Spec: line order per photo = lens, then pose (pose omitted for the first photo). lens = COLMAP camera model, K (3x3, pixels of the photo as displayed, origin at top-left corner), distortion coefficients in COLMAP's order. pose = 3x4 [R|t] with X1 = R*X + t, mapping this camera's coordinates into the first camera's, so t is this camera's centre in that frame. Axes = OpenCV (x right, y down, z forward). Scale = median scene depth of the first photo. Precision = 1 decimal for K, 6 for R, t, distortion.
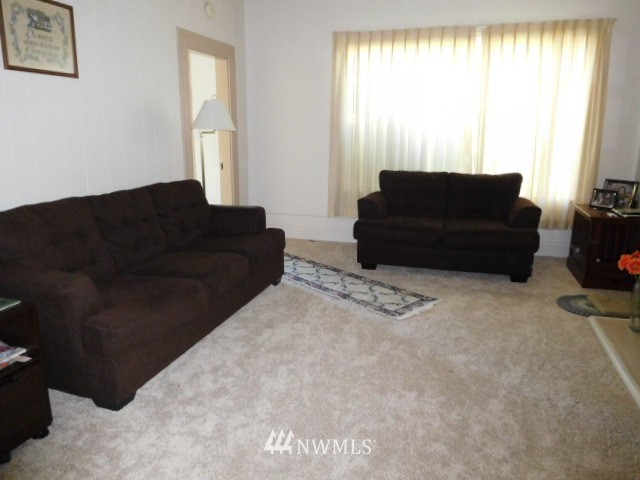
lens RADIAL K [[482.0, 0, 316.6], [0, 482.0, 237.8], [0, 0, 1]] dist [-0.010327, 0.000417]
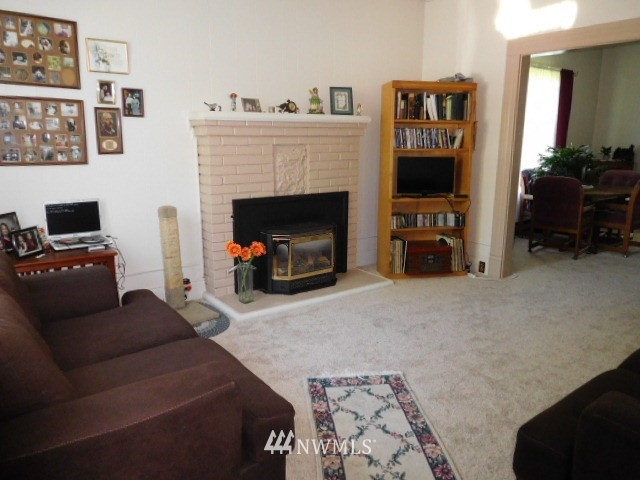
lens RADIAL K [[482.0, 0, 317.7], [0, 482.0, 240.0], [0, 0, 1]] dist [-0.010327, 0.000417]
pose [[-0.803169, -0.126893, 0.582080, -0.873454], [0.132069, 0.914818, 0.381662, -1.935970], [-0.580928, 0.383414, -0.717995, 8.354865]]
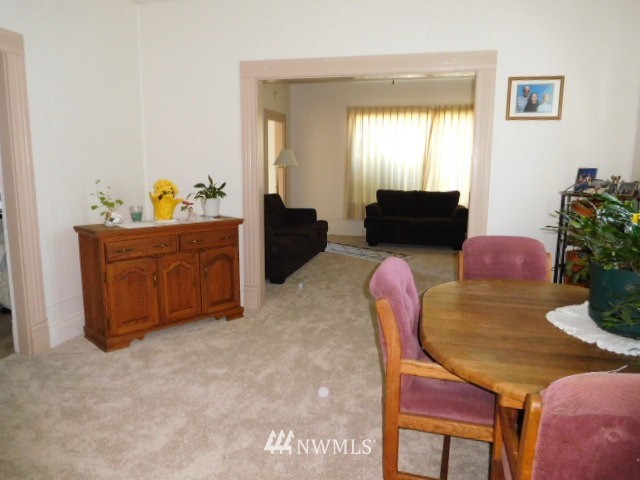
lens RADIAL K [[482.0, 0, 320.8], [0, 482.0, 242.6], [0, 0, 1]] dist [-0.010327, 0.000417]
pose [[0.997880, -0.008112, 0.064570, -0.169134], [0.011591, 0.998490, -0.053689, 0.129496], [-0.064037, 0.054323, 0.996468, -0.631548]]
